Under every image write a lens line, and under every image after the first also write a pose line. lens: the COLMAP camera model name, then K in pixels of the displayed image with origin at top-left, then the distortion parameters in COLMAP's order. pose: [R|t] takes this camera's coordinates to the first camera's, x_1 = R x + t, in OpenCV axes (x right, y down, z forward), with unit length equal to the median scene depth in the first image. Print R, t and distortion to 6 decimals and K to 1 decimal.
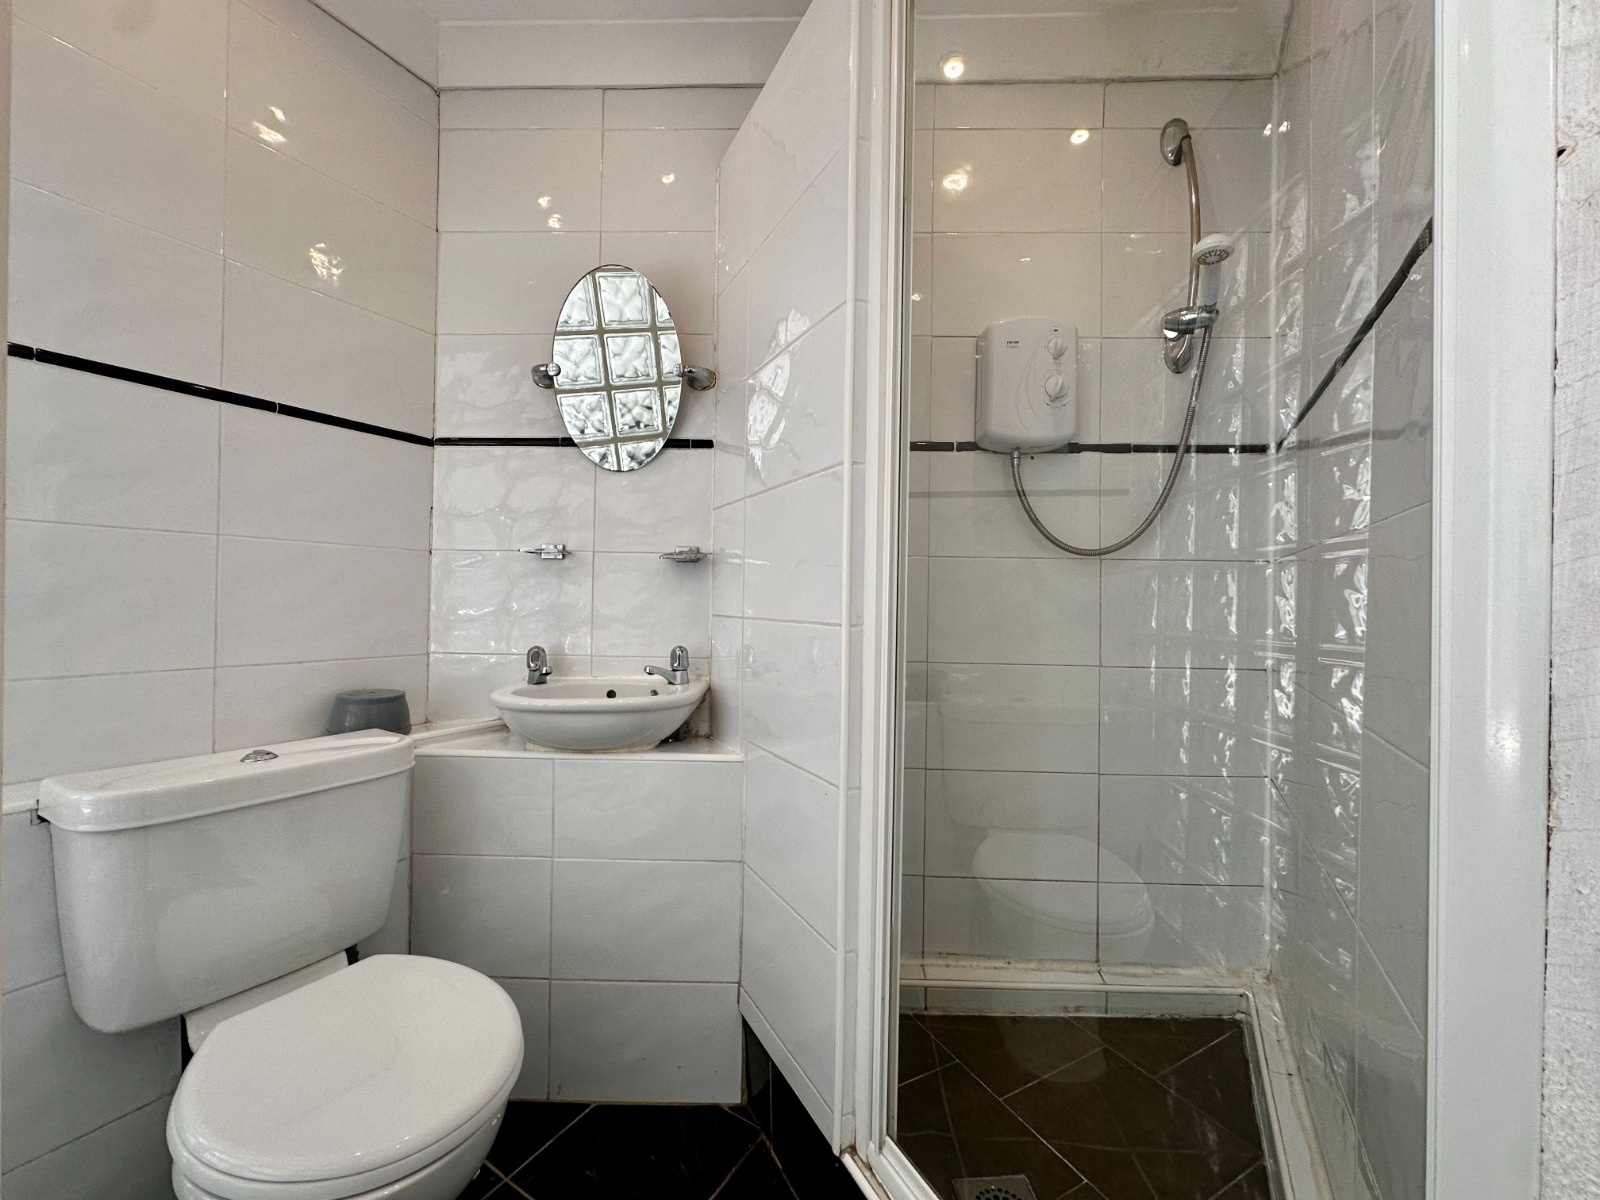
lens RADIAL K [[635.8, 0, 800.6], [0, 635.8, 599.4], [0, 0, 1]] dist [-0.001921, -0.000386]
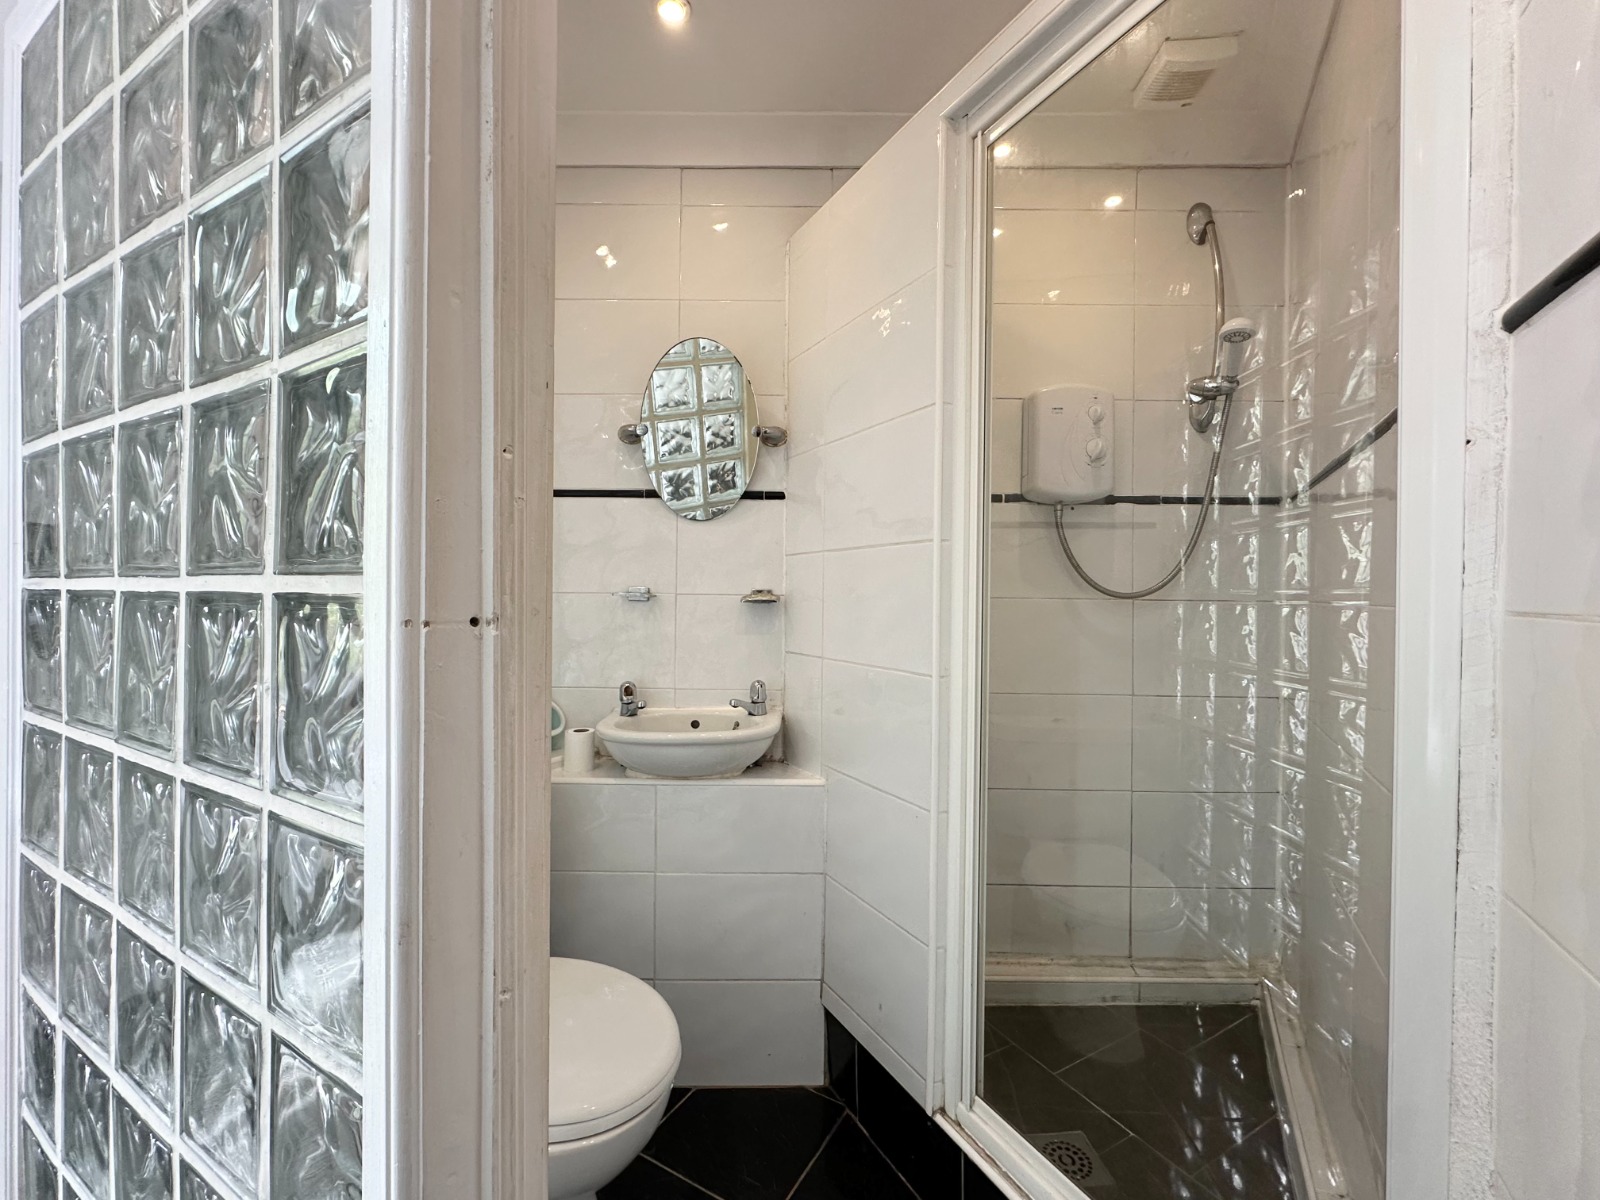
lens RADIAL K [[670.8, 0, 804.5], [0, 670.8, 602.2], [0, 0, 1]] dist [-0.001537, -0.000448]
pose [[0.999728, -0.005308, 0.022694, -0.138773], [0.005041, 0.999918, 0.011788, -0.078446], [-0.022755, -0.011670, 0.999673, -0.173331]]
